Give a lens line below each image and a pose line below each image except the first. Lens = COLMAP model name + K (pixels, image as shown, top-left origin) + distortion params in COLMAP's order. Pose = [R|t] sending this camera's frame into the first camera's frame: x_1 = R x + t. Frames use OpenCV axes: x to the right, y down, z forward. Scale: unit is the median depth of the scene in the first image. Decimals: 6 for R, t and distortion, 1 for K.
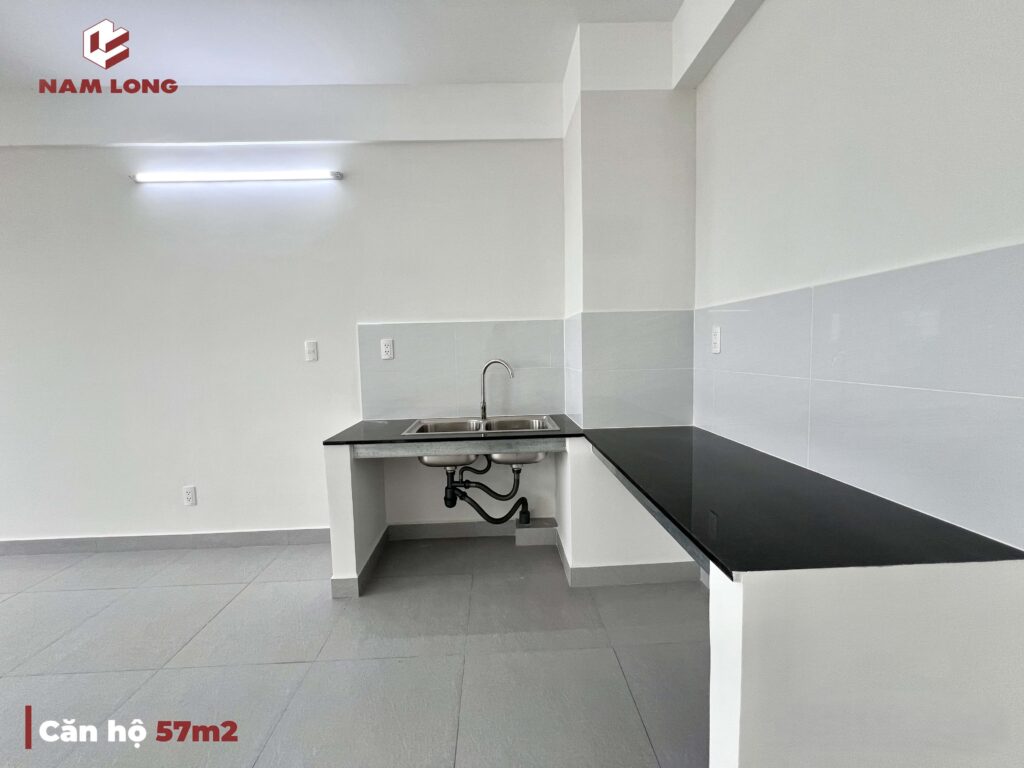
lens RADIAL K [[411.2, 0, 511.3], [0, 411.2, 381.4], [0, 0, 1]] dist [-0.001237, -0.000084]
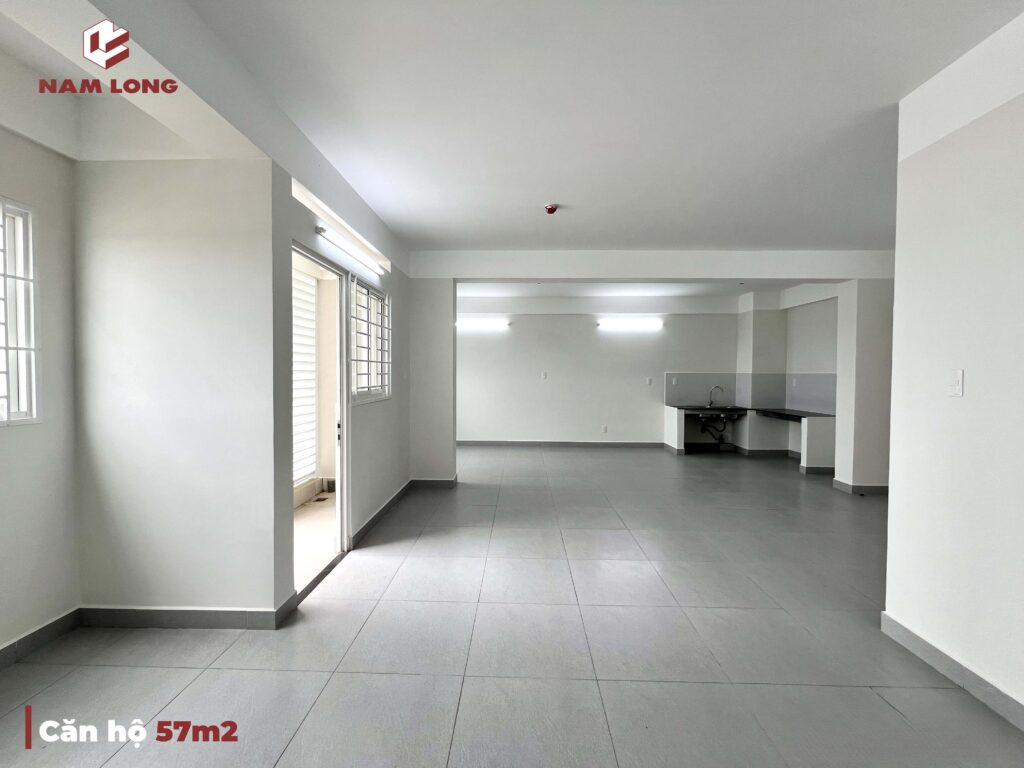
lens RADIAL K [[412.7, 0, 510.6], [0, 412.7, 381.3], [0, 0, 1]] dist [-0.000173, -0.000084]
pose [[0.997279, 0.031810, -0.066511, -1.403204], [-0.035151, 0.998146, -0.049682, 0.119876], [0.064807, 0.051885, 0.996548, -2.221691]]
